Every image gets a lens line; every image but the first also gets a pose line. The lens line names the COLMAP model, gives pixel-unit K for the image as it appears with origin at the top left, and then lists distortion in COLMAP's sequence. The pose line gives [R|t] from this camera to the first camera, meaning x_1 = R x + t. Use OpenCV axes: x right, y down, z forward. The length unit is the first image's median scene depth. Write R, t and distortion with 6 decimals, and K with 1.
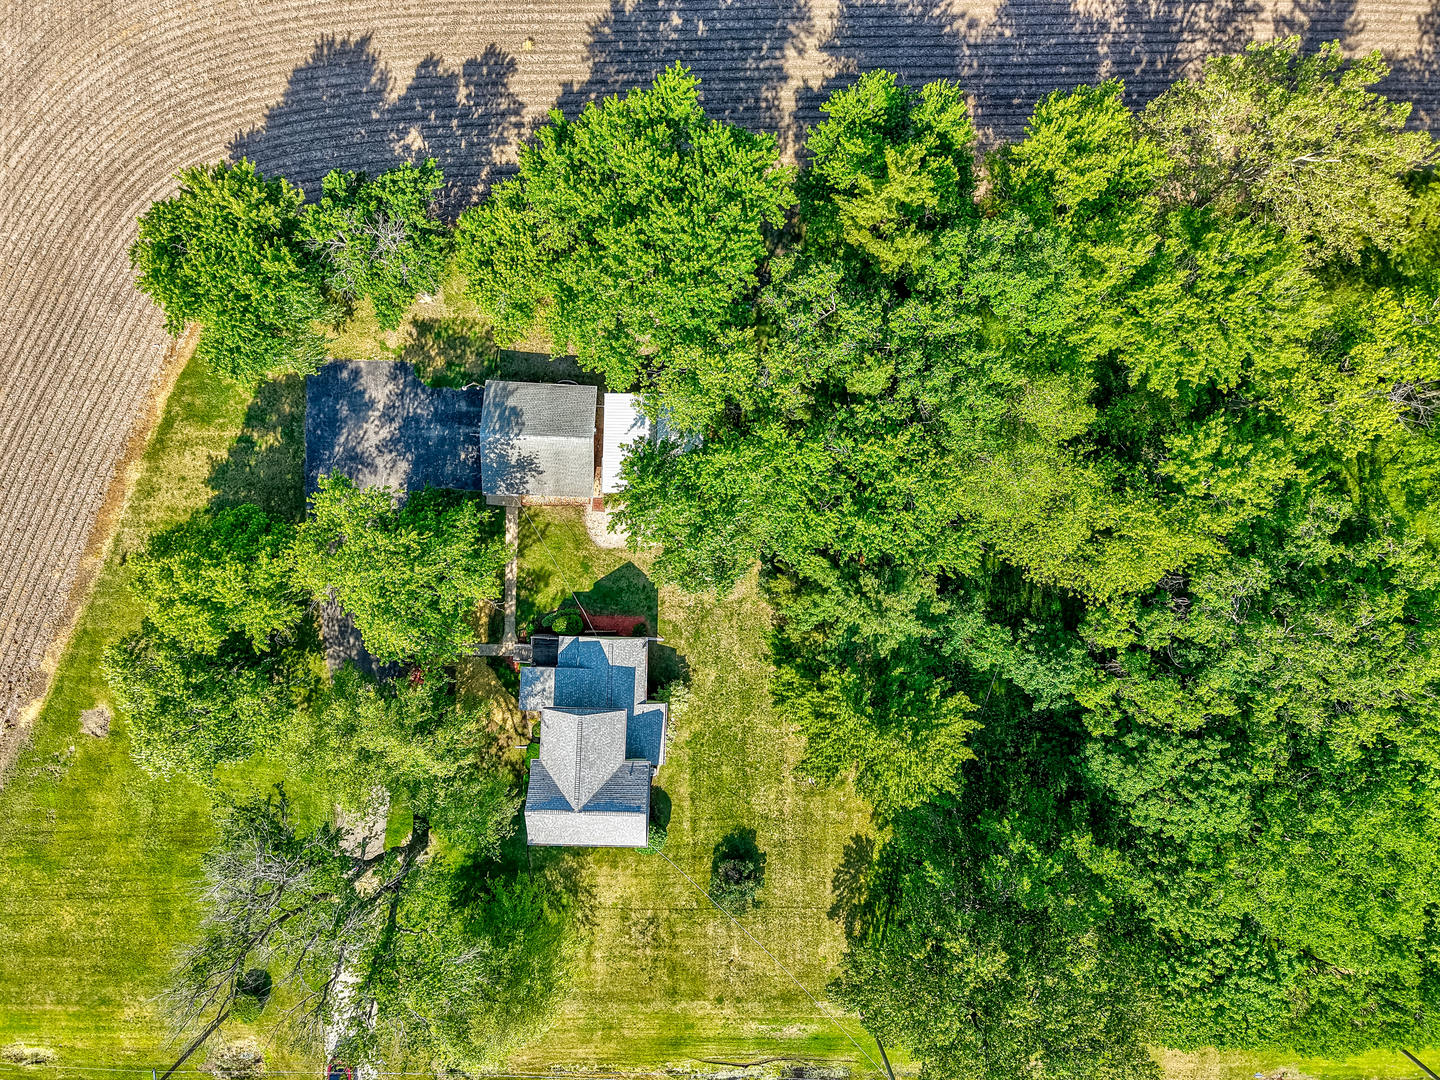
lens RADIAL K [[956.6, 0, 721.1], [0, 956.6, 544.9], [0, 0, 1]] dist [0.028678, -0.005750]
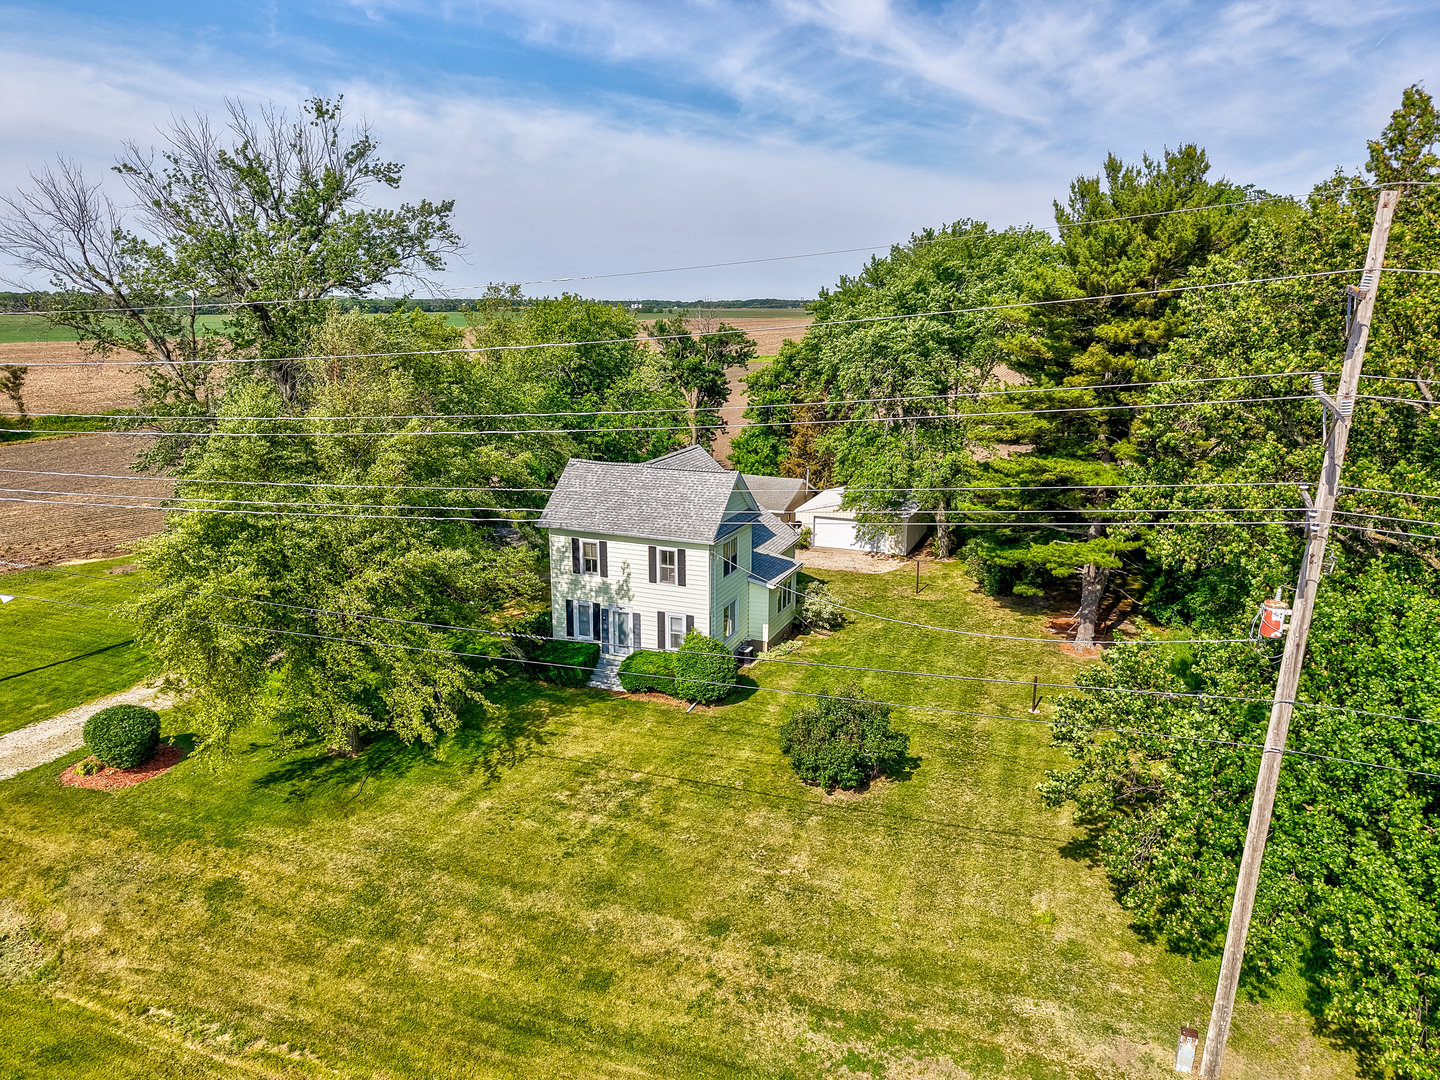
lens RADIAL K [[956.6, 0, 721.1], [0, 956.6, 544.9], [0, 0, 1]] dist [0.028678, -0.005750]
pose [[0.939505, 0.066744, -0.335969, 0.105183], [-0.342173, 0.227968, -0.911564, 0.756621], [0.015749, 0.971378, 0.237015, 0.796989]]
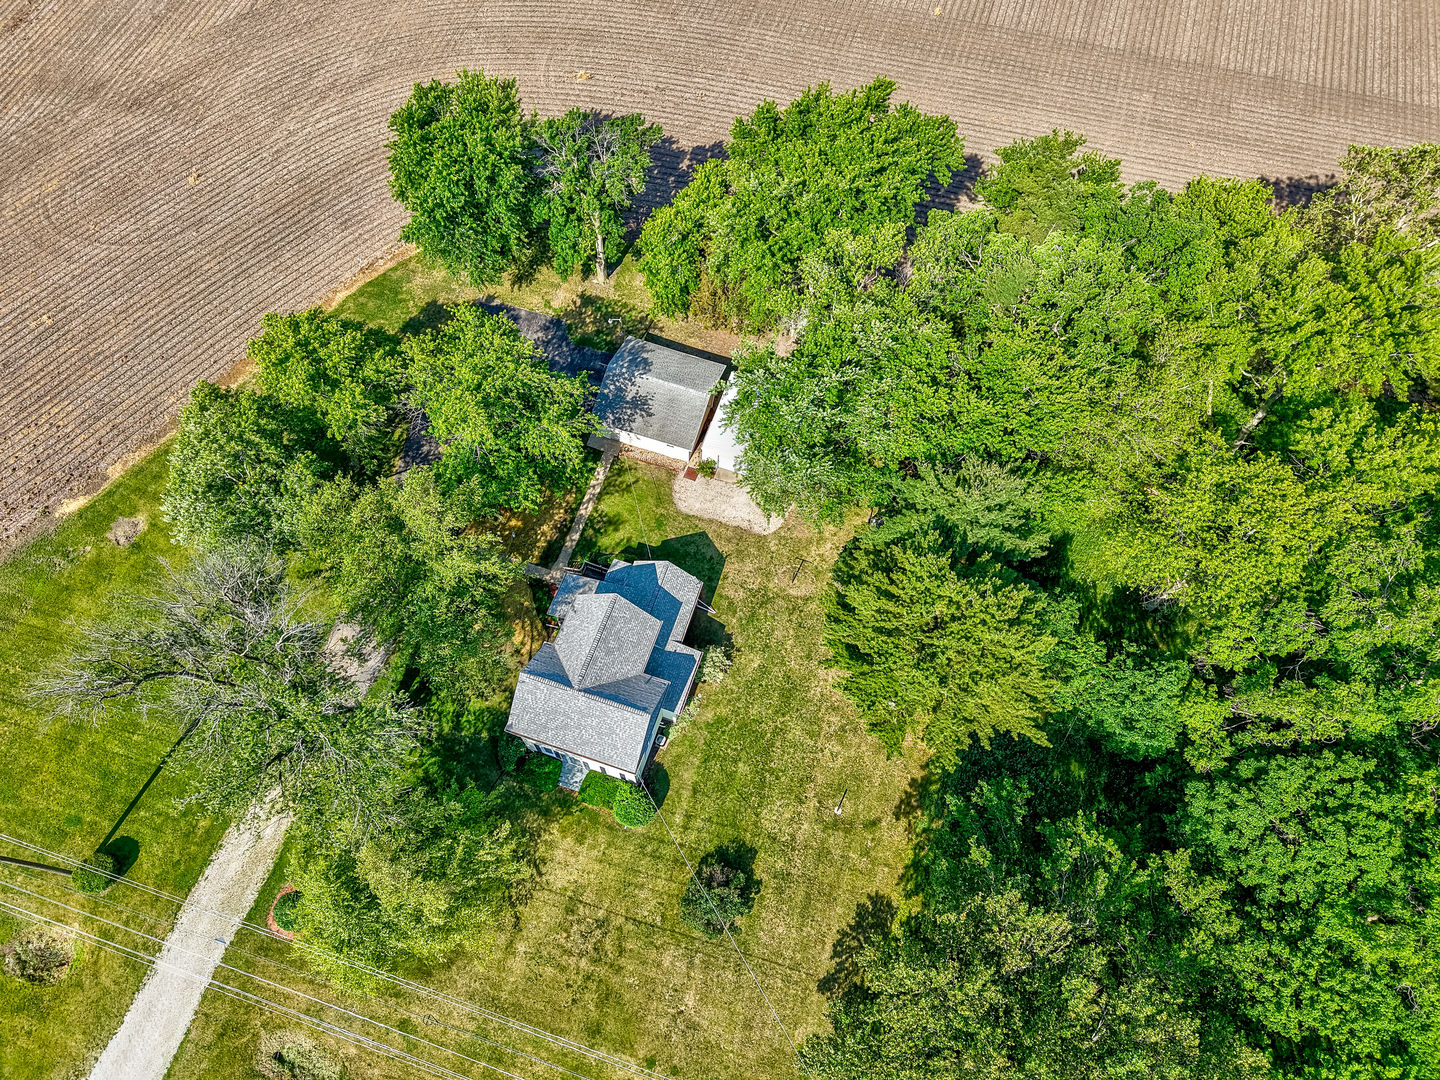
lens RADIAL K [[956.6, 0, 721.1], [0, 956.6, 544.9], [0, 0, 1]] dist [0.028678, -0.005750]
pose [[0.959180, 0.252283, -0.127777, 0.045831], [-0.282794, 0.853886, -0.436929, 0.445847], [-0.001123, 0.455228, 0.890374, 0.153309]]
